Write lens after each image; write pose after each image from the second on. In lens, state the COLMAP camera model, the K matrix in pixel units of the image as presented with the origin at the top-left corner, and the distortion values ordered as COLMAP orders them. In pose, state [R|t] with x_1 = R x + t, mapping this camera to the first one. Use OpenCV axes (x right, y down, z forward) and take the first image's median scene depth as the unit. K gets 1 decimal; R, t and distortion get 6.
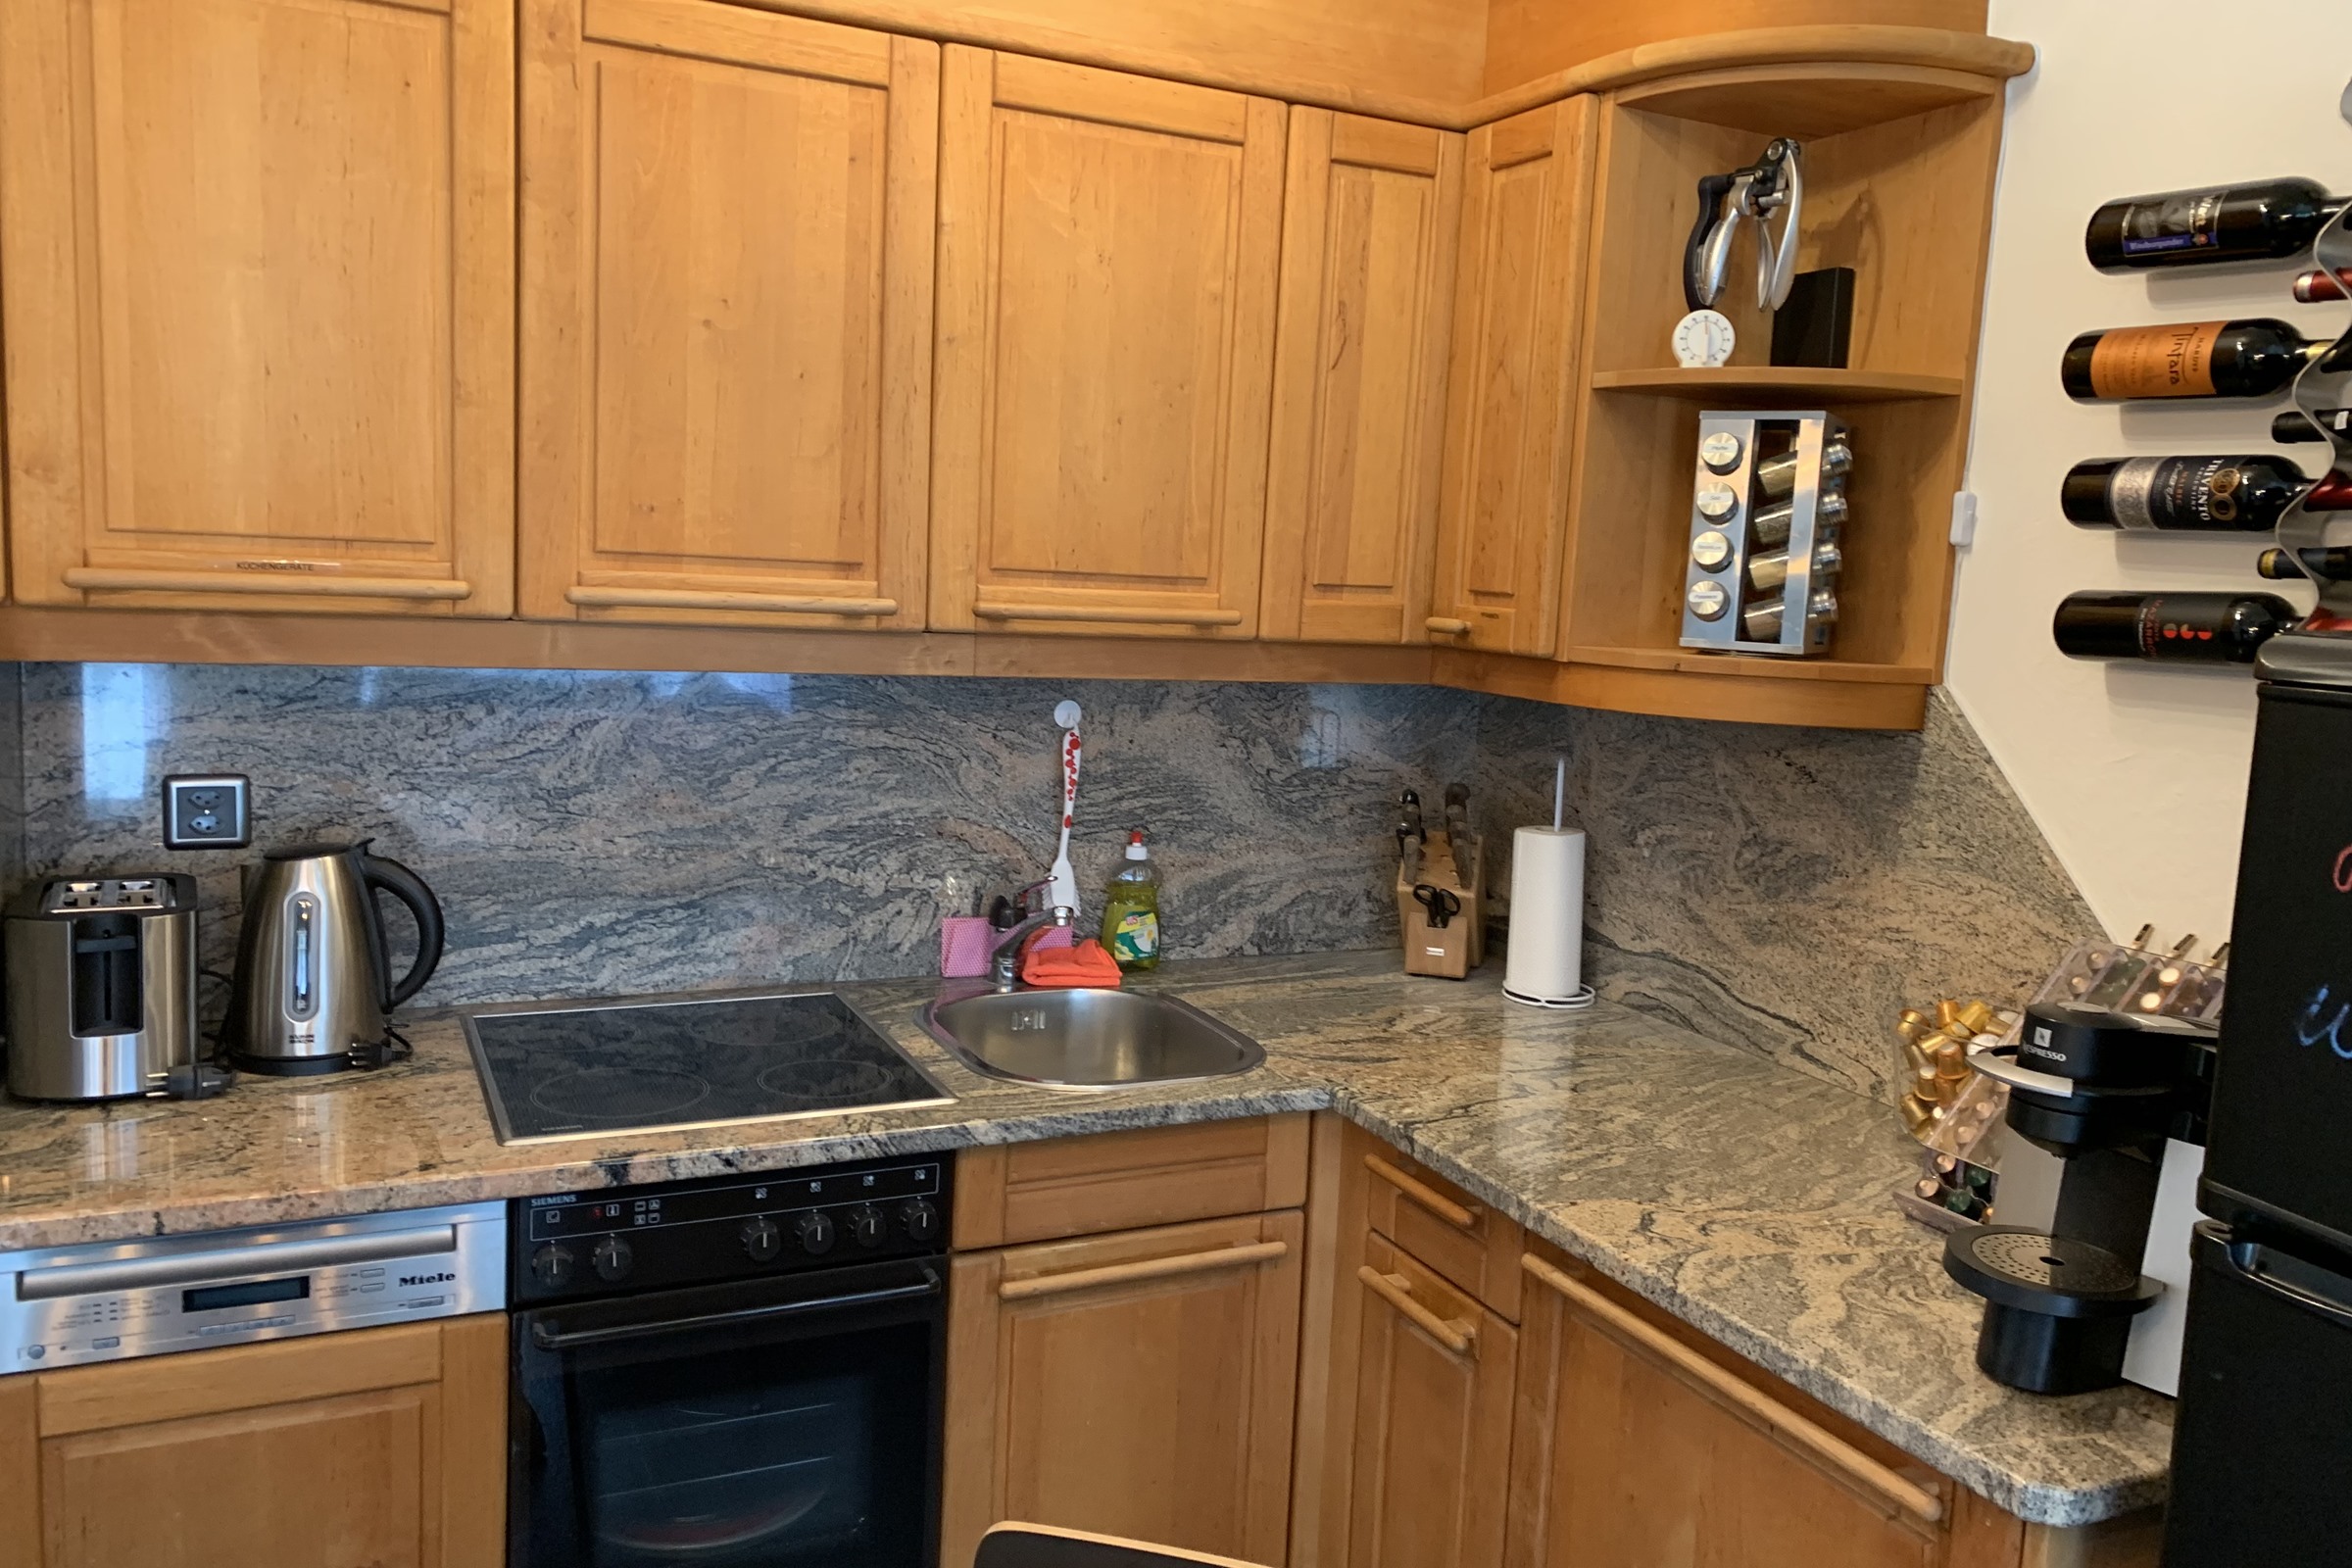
lens RADIAL K [[1785.0, 0, 1198.9], [0, 1785.0, 776.2], [0, 0, 1]] dist [0.151053, -0.283488]
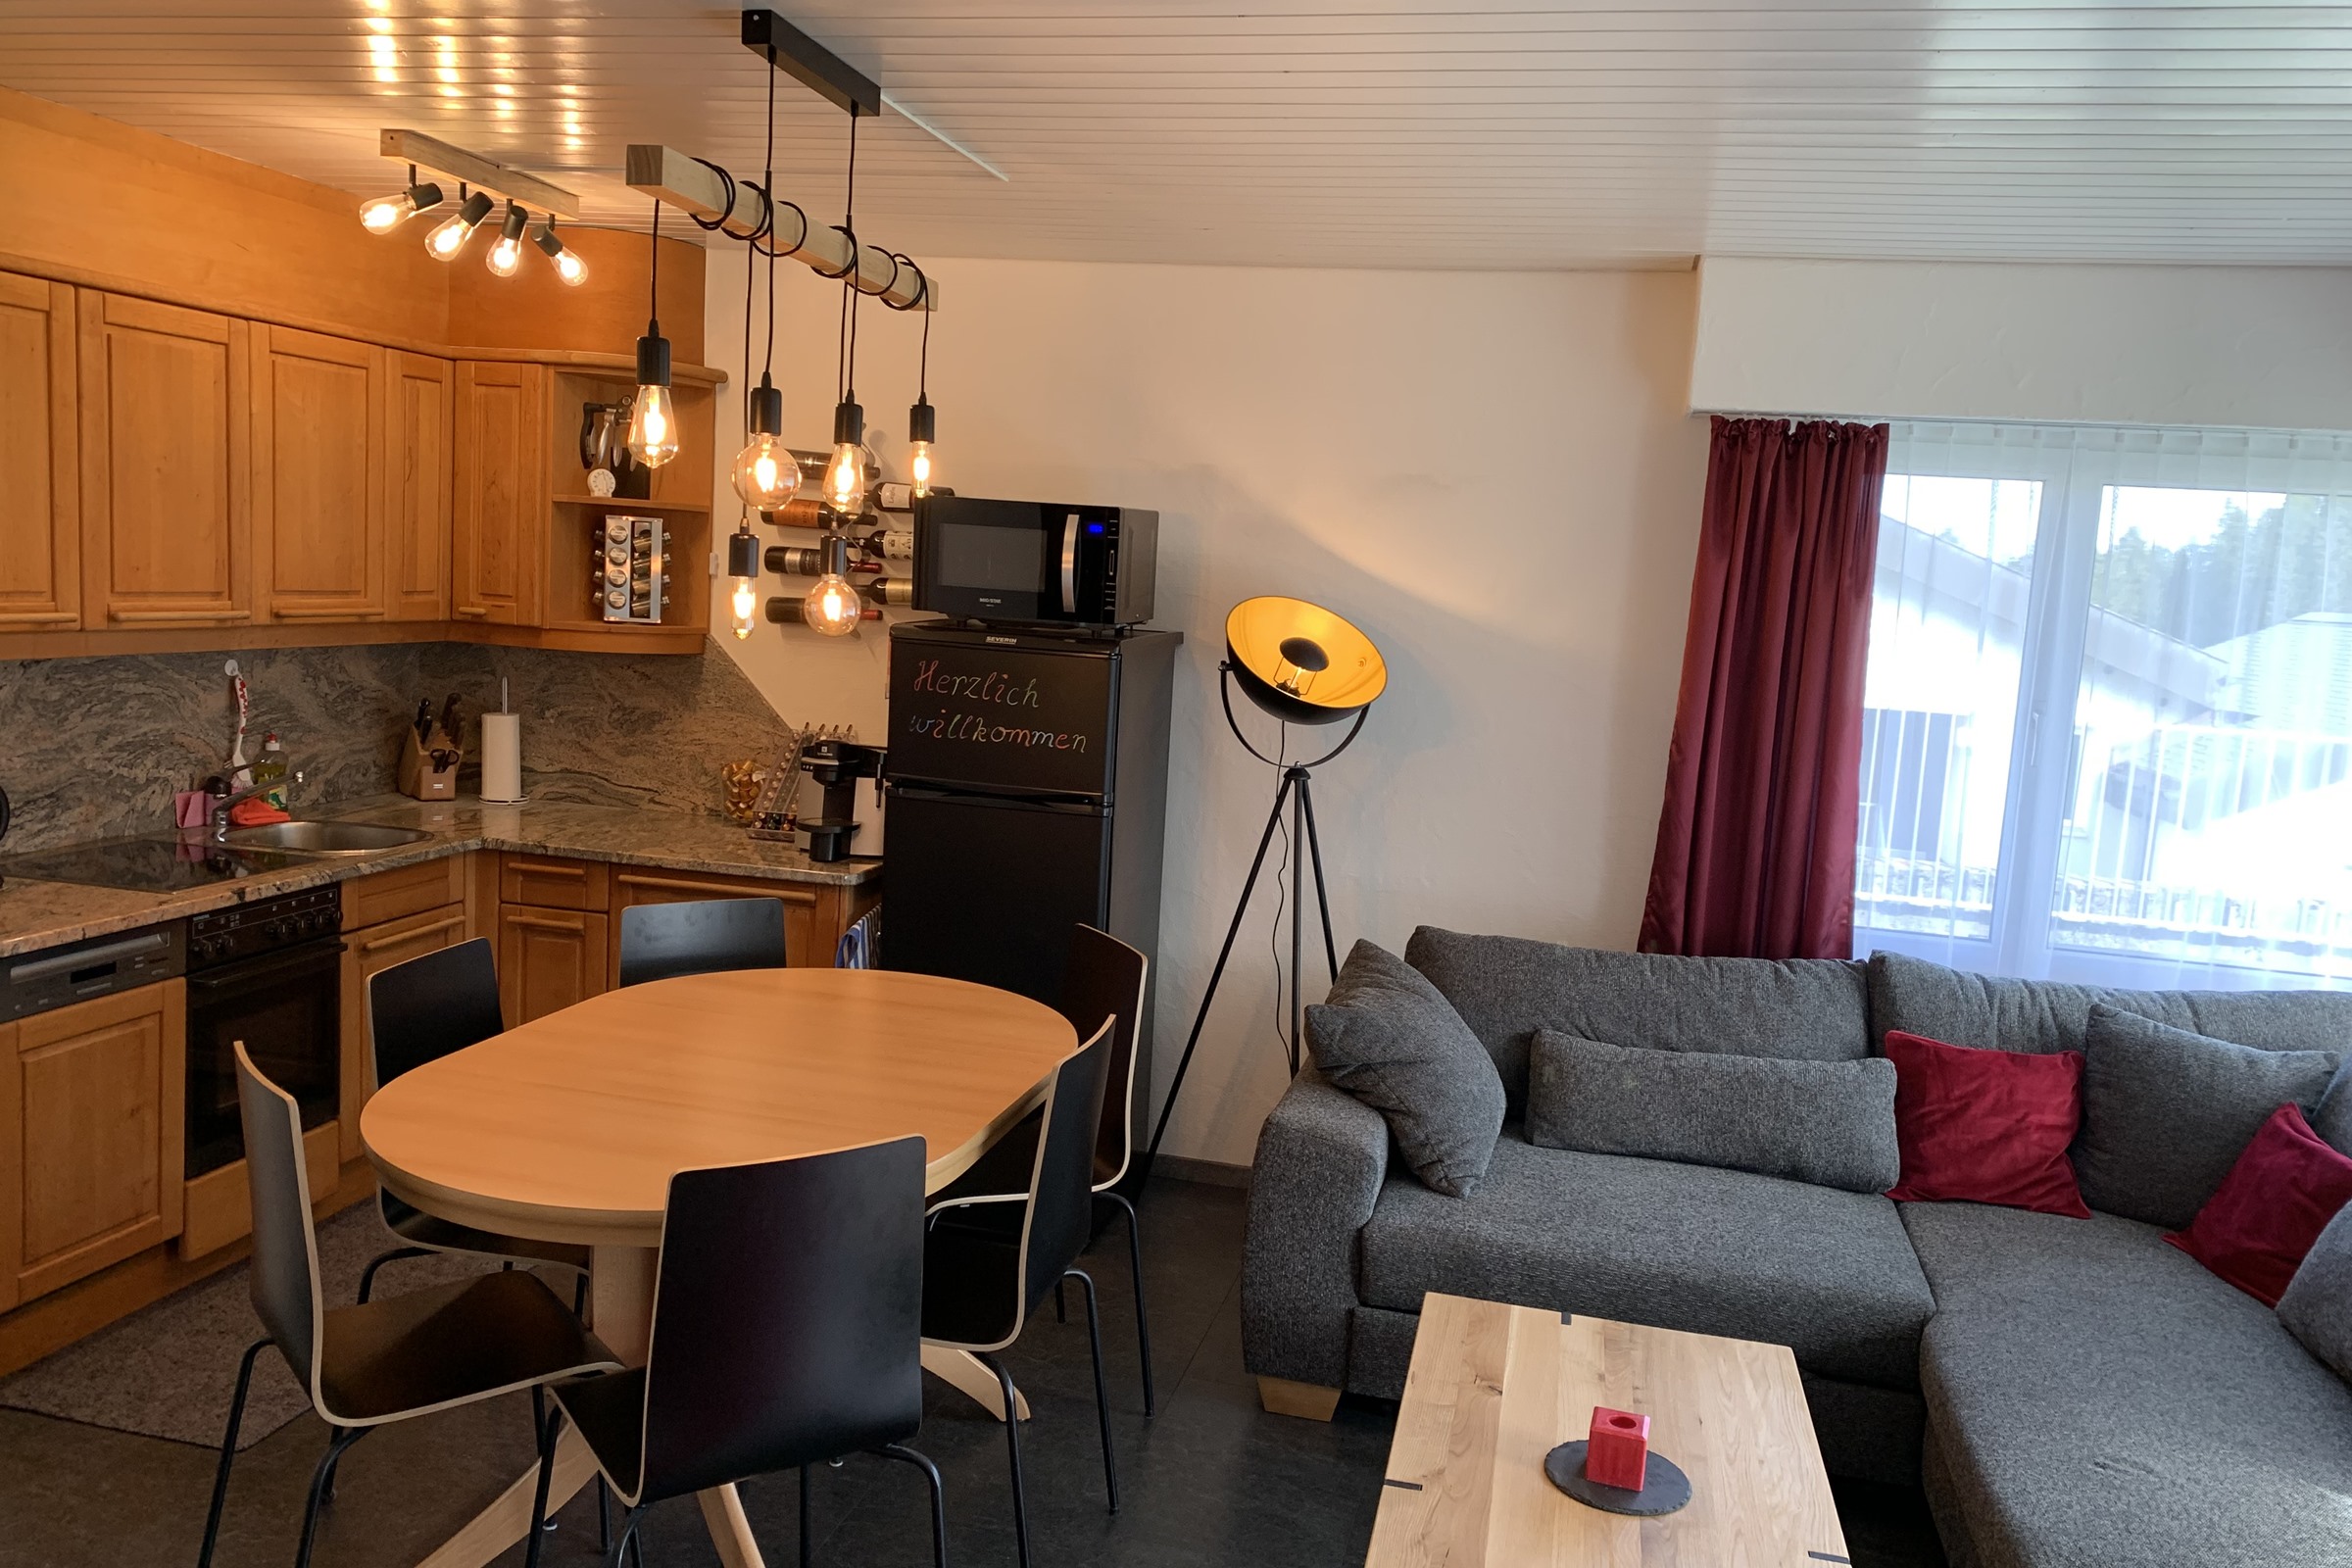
lens RADIAL K [[1784.7, 0, 1176.0], [0, 1784.7, 784.0], [0, 0, 1]] dist [0.023937, -0.000555]
pose [[0.638574, -0.106789, 0.762115, -0.910700], [0.066326, 0.994277, 0.083746, -0.009273], [-0.766697, -0.002929, 0.642002, -0.878086]]
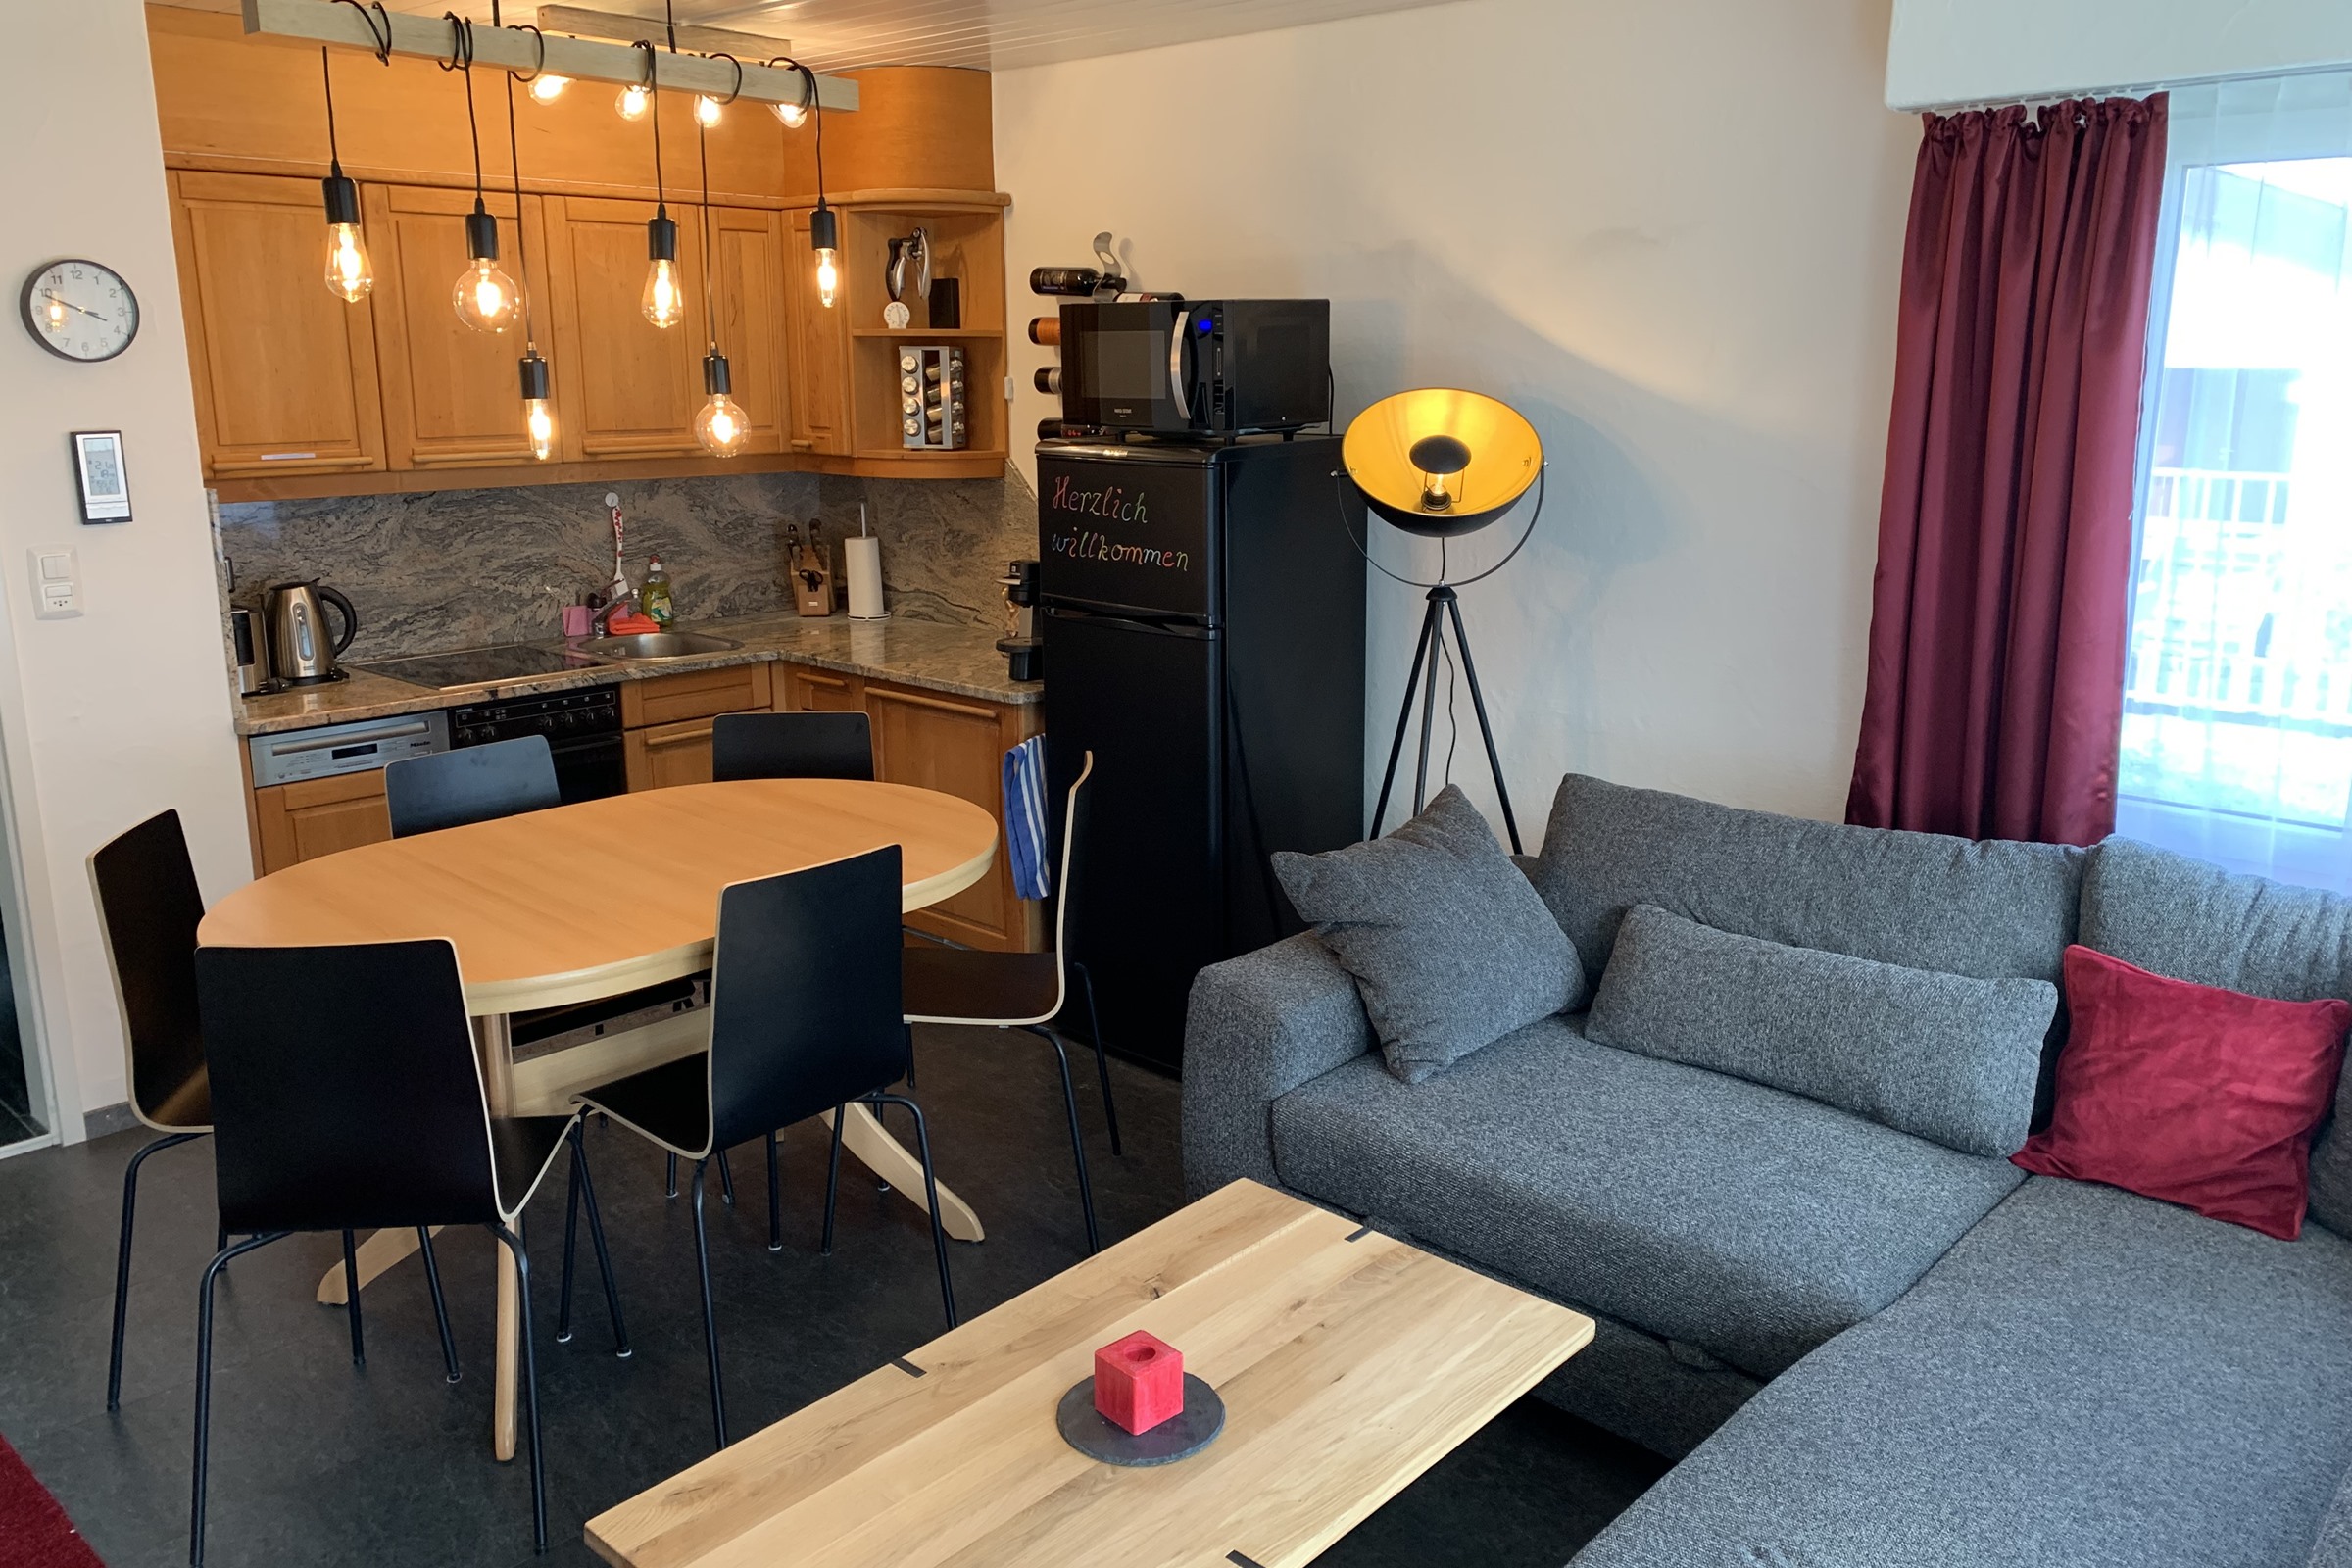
lens RADIAL K [[1779.8, 0, 1178.8], [0, 1779.8, 744.5], [0, 0, 1]] dist [0.081612, -0.125874]
pose [[0.932563, -0.128116, 0.337510, -0.217085], [0.093142, 0.988645, 0.117922, 0.064519], [-0.348786, -0.078533, 0.933906, -1.232731]]
